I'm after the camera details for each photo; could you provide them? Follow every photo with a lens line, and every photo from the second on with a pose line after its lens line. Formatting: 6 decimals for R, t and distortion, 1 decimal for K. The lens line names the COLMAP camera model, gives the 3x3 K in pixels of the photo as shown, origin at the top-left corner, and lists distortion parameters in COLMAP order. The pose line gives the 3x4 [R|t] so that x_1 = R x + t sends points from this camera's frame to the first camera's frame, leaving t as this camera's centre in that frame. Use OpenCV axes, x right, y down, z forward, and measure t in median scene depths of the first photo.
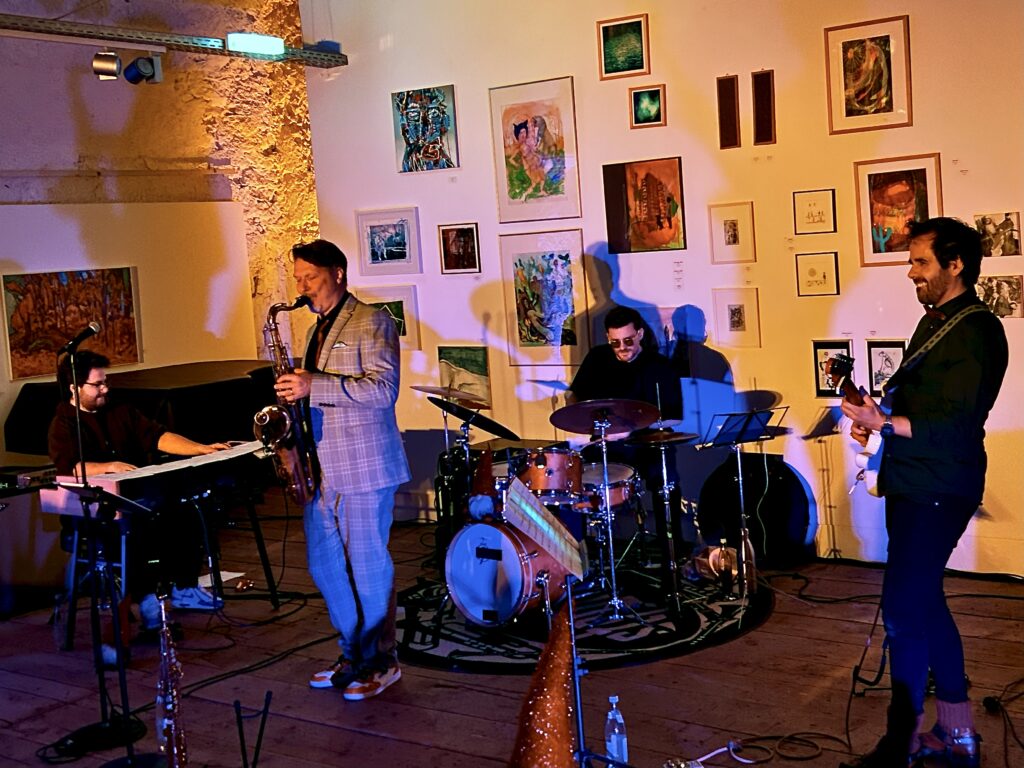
lens RADIAL K [[1375.9, 0, 526.7], [0, 1375.9, 347.5], [0, 0, 1]] dist [0.096737, 0.000000]
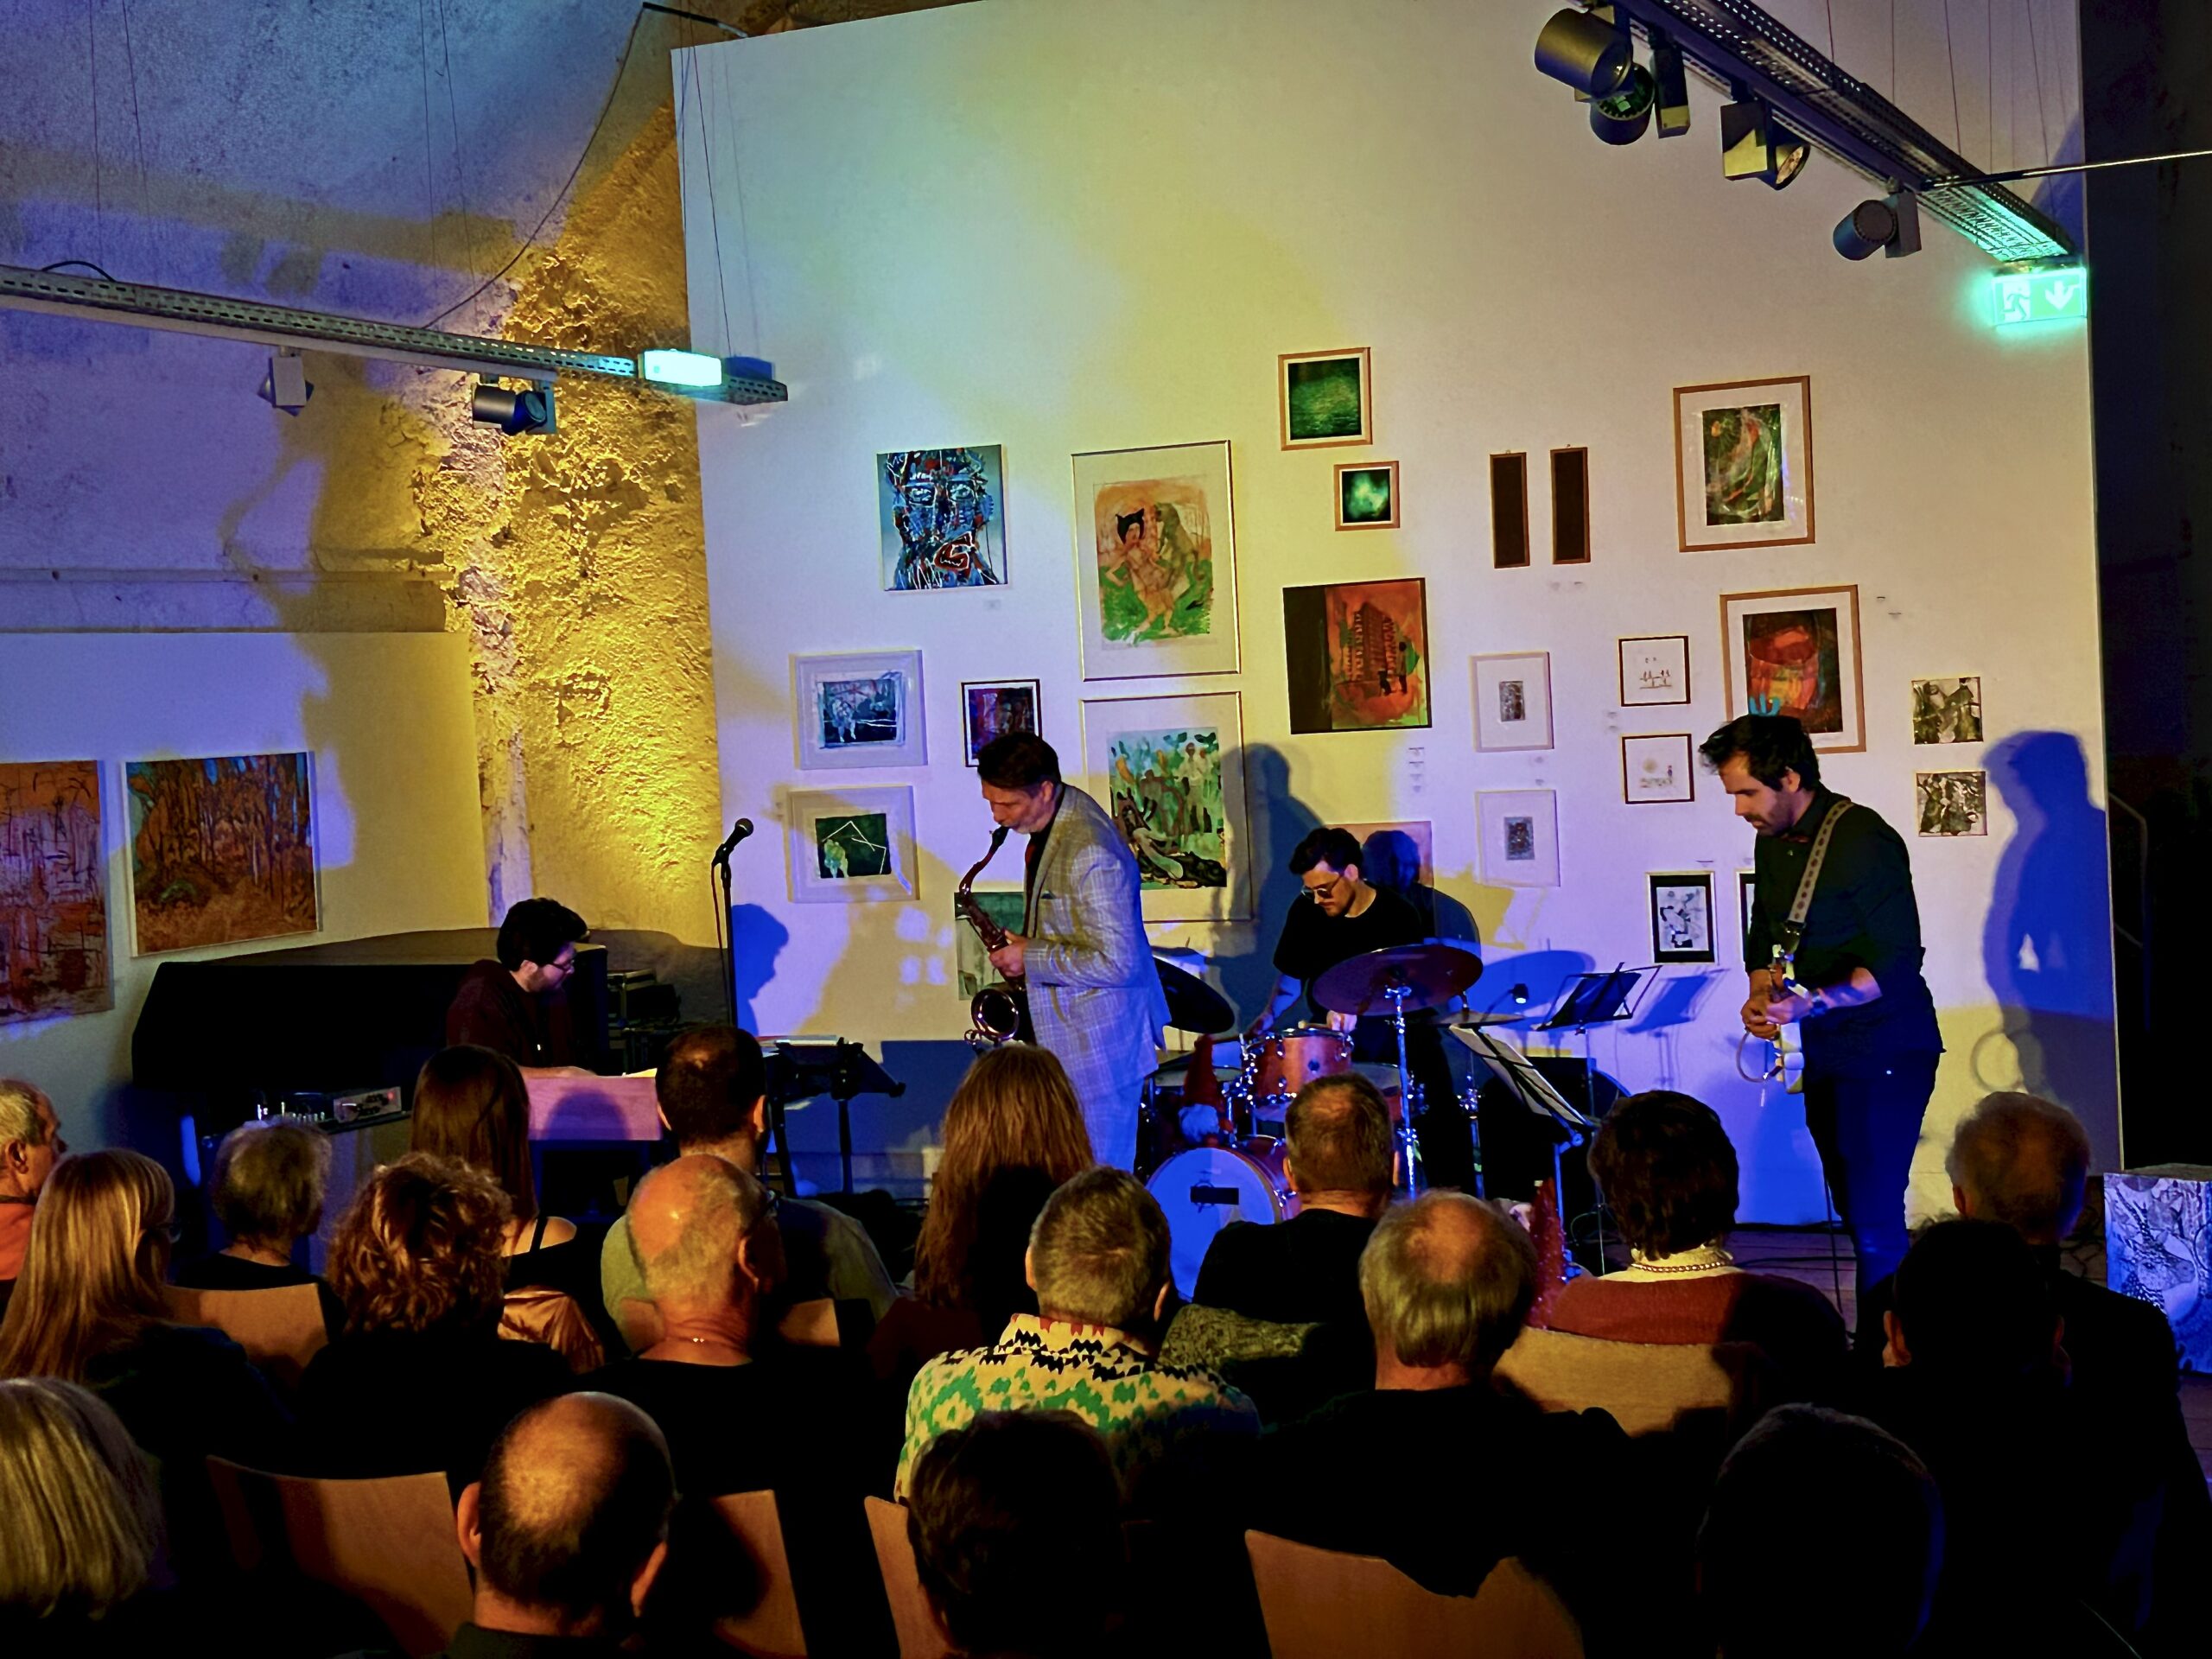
lens RADIAL K [[3091.9, 0, 1104.8], [0, 3091.9, 822.2], [0, 0, 1]] dist [0.160197, 0.000000]
pose [[0.985534, 0.008405, 0.169270, -0.237919], [-0.000541, 0.998920, -0.046453, 0.032105], [-0.169477, 0.045689, 0.984474, -0.305394]]
